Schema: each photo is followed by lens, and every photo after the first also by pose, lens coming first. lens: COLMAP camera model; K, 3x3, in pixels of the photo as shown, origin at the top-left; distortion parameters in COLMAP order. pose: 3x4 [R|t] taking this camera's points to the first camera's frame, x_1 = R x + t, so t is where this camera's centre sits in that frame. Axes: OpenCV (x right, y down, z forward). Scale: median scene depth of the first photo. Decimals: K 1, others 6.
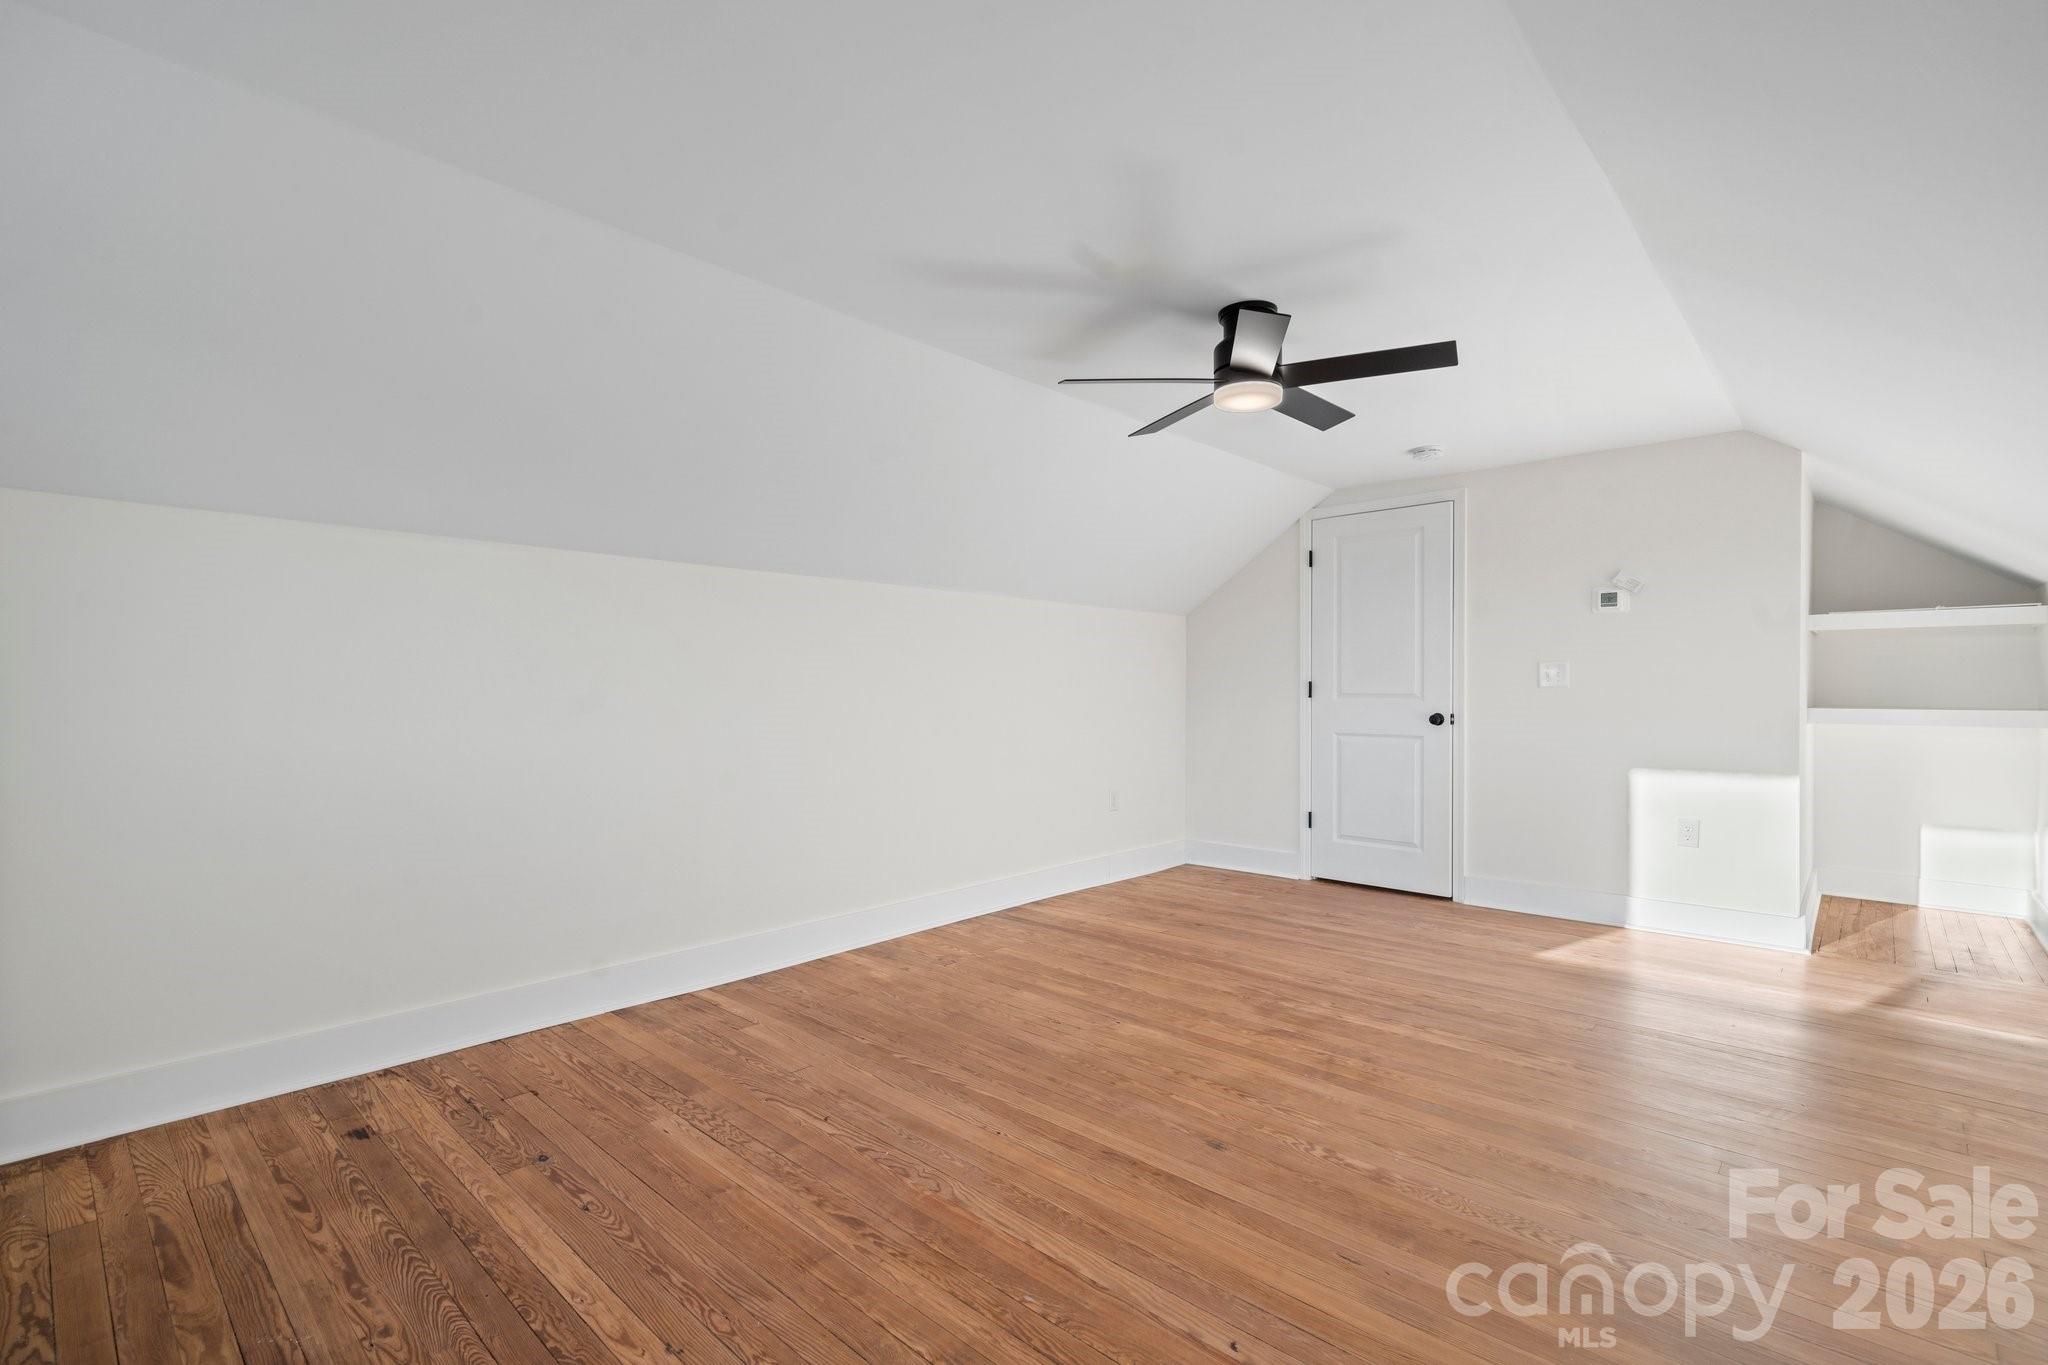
lens RADIAL K [[918.9, 0, 1022.2], [0, 918.9, 688.6], [0, 0, 1]] dist [0.002837, 0.000187]
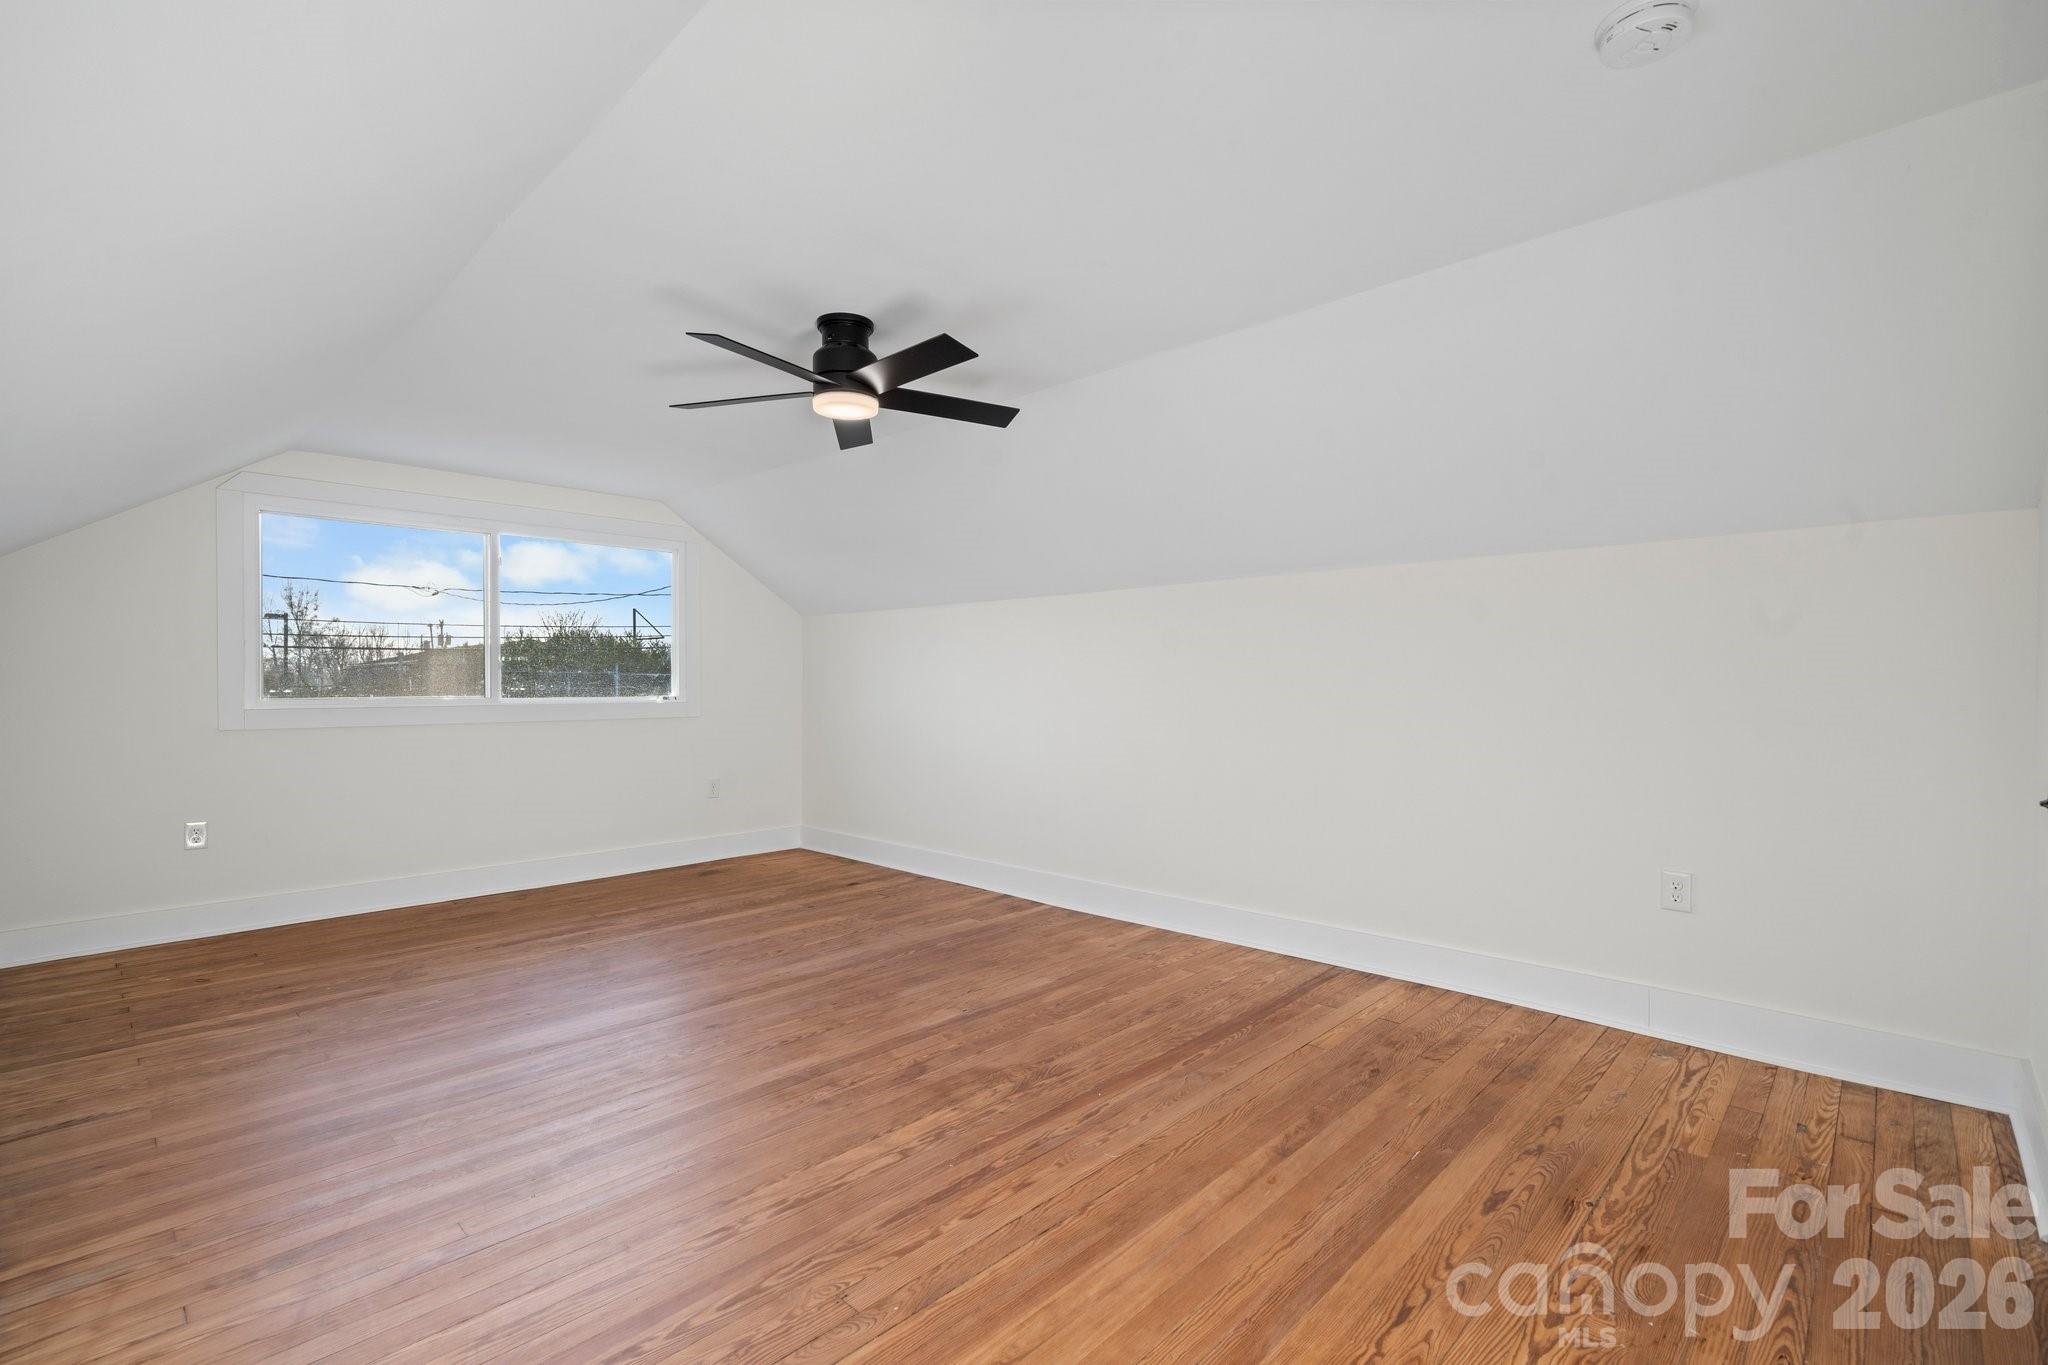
lens RADIAL K [[918.9, 0, 1022.3], [0, 918.9, 683.0], [0, 0, 1]] dist [0.002837, 0.000187]
pose [[-0.024057, -0.002833, -0.999707, 1.019350], [0.003814, 0.999988, -0.002925, -0.003693], [0.999703, -0.003883, -0.024046, 0.973035]]
